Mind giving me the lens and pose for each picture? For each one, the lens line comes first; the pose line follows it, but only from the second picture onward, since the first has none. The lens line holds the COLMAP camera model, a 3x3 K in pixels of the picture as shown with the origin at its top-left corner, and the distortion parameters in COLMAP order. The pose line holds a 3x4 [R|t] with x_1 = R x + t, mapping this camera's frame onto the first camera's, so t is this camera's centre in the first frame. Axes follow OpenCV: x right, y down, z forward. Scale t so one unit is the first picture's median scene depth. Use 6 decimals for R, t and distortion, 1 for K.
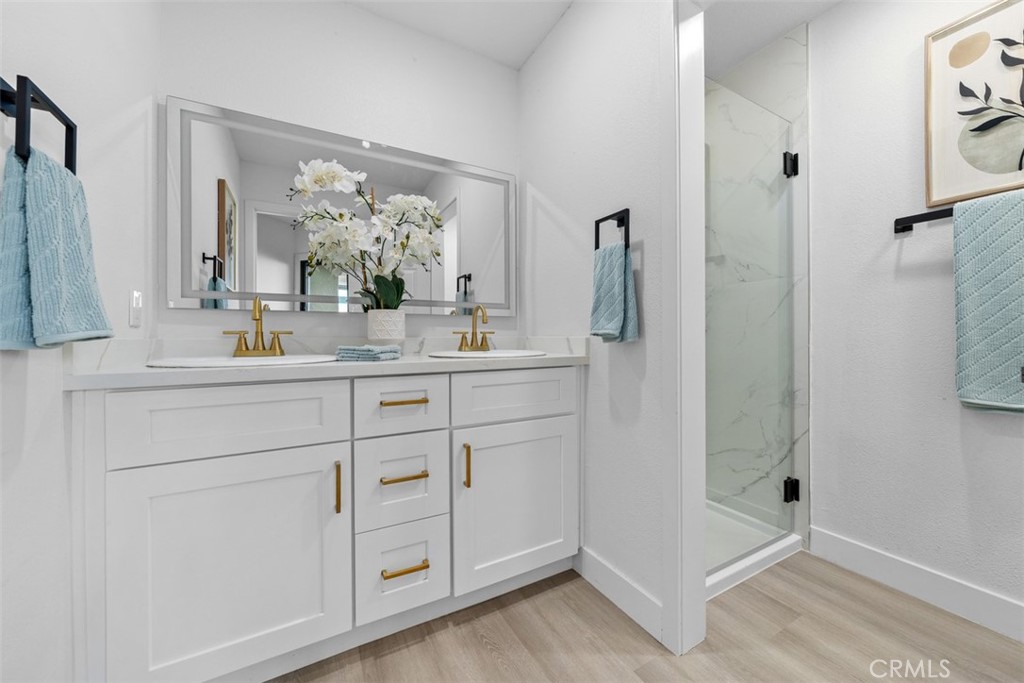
lens RADIAL K [[375.6, 0, 510.8], [0, 375.6, 340.1], [0, 0, 1]] dist [-0.001050, -0.000045]
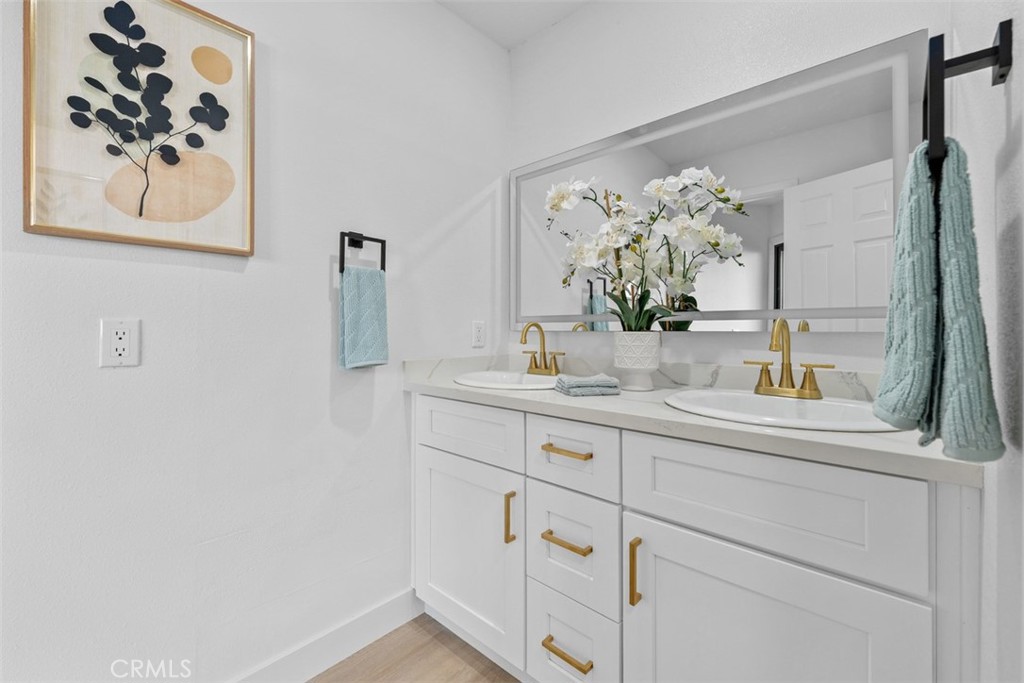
lens RADIAL K [[434.4, 0, 500.1], [0, 434.4, 323.0], [0, 0, 1]] dist [-0.001142, -0.000133]
pose [[0.307259, -0.010193, -0.951571, 0.529792], [-0.006454, 0.999897, -0.012795, -0.094284], [0.951604, 0.010073, 0.307162, 0.500552]]
